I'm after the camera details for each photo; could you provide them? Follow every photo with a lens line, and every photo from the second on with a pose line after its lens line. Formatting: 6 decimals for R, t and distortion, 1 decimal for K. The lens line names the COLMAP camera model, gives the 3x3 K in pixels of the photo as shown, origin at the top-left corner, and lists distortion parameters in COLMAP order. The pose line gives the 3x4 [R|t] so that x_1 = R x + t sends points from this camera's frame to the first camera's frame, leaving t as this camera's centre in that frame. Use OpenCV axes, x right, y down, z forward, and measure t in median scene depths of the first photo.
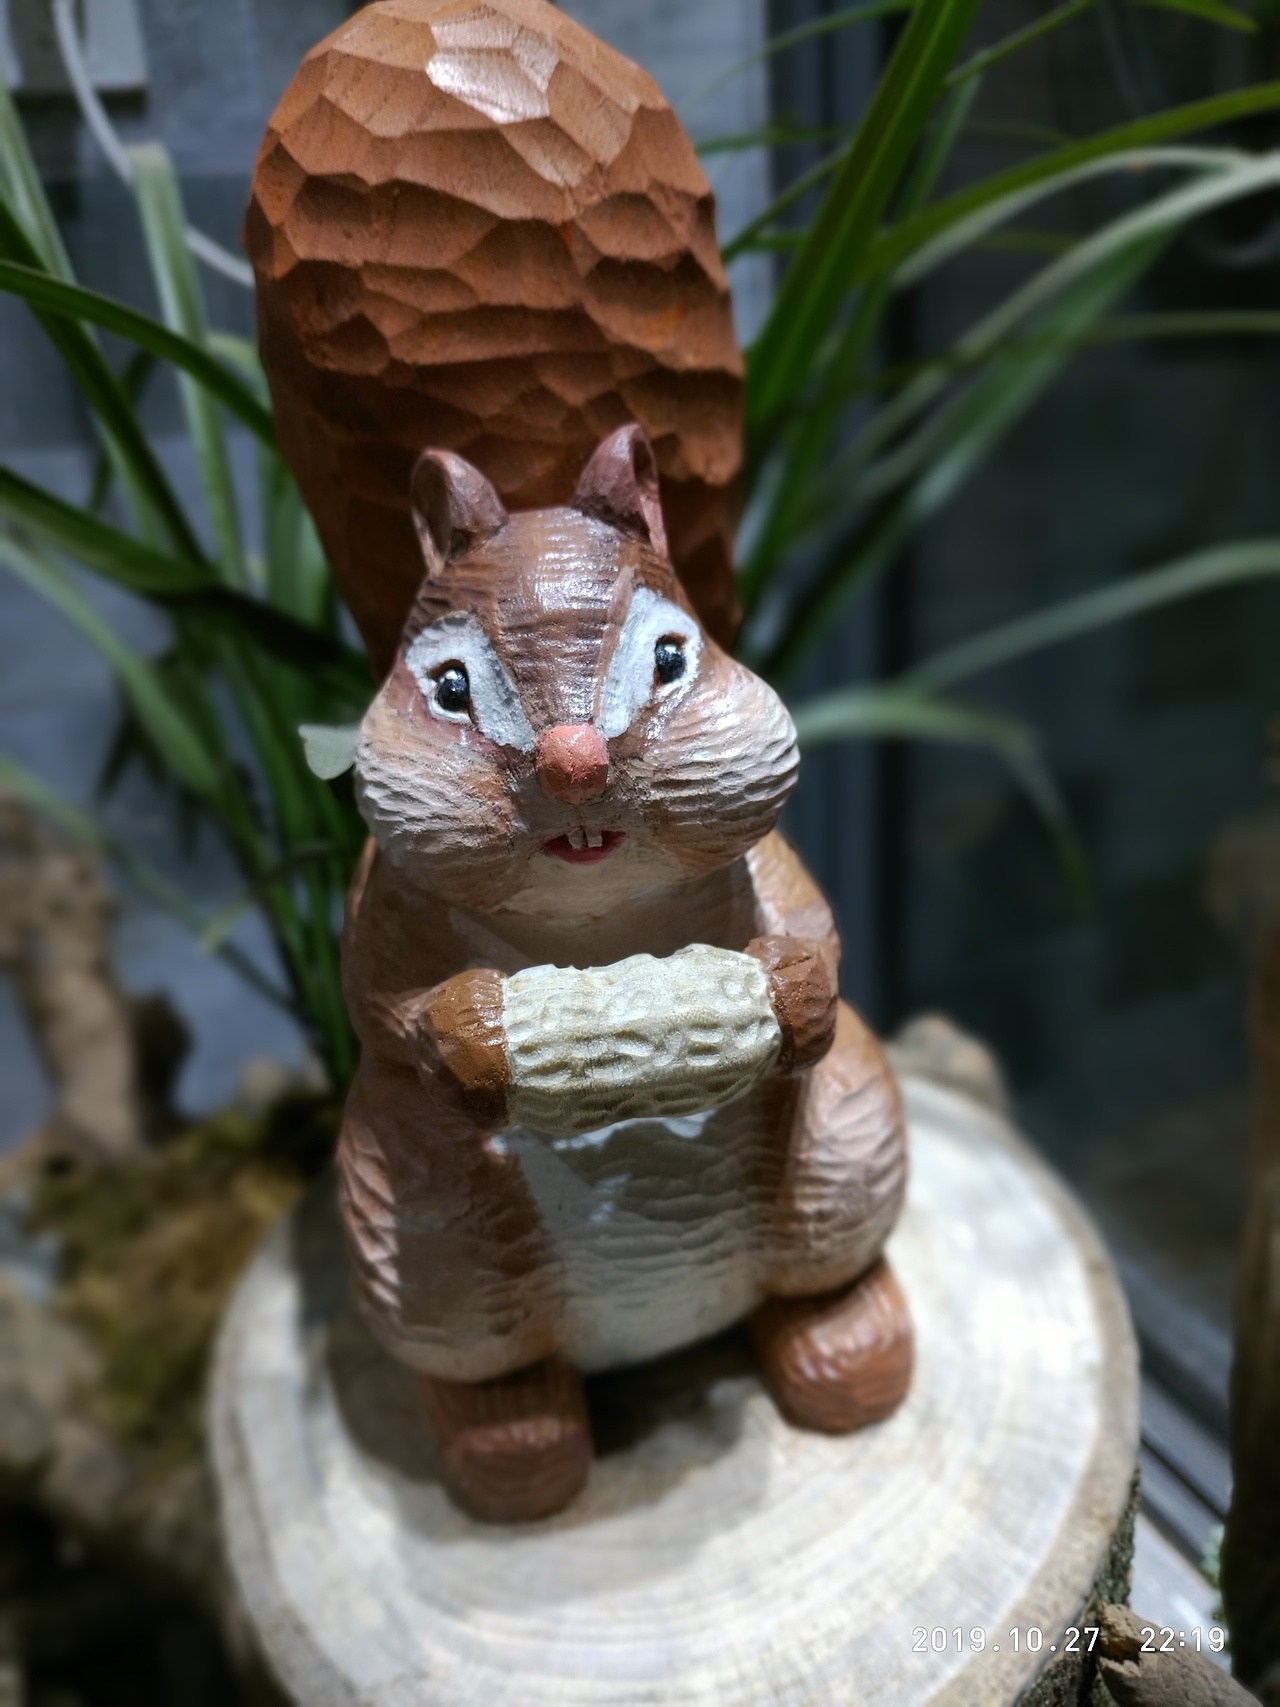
lens RADIAL K [[1244.1, 0, 640.0], [0, 1244.1, 853.5], [0, 0, 1]] dist [-0.051876, -0.002234]
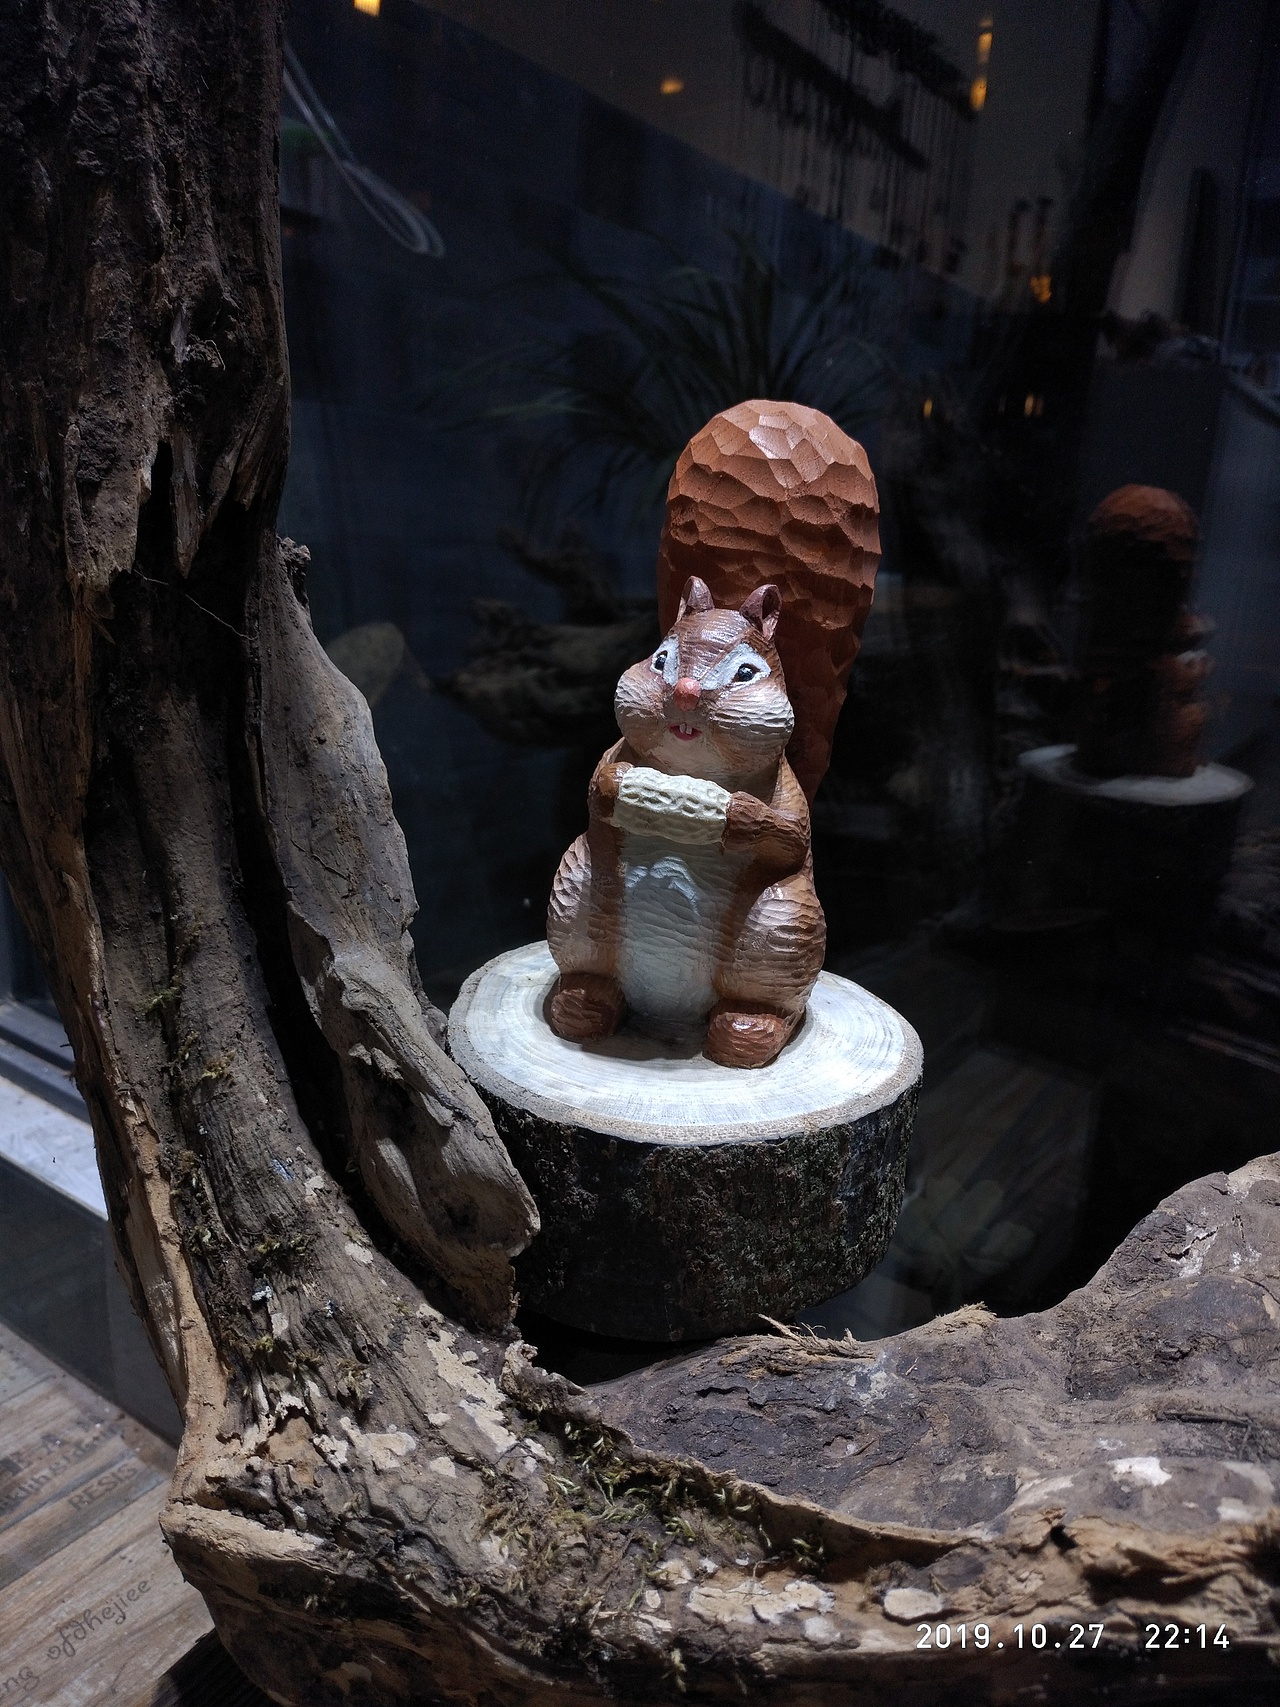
lens RADIAL K [[1147.4, 0, 640.0], [0, 1147.4, 853.5], [0, 0, 1]] dist [-0.005130, -0.004359]
pose [[0.876789, 0.306503, -0.370535, 0.802639], [-0.365932, 0.925190, -0.100588, 0.482924], [0.311985, 0.223784, 0.923356, -1.081811]]
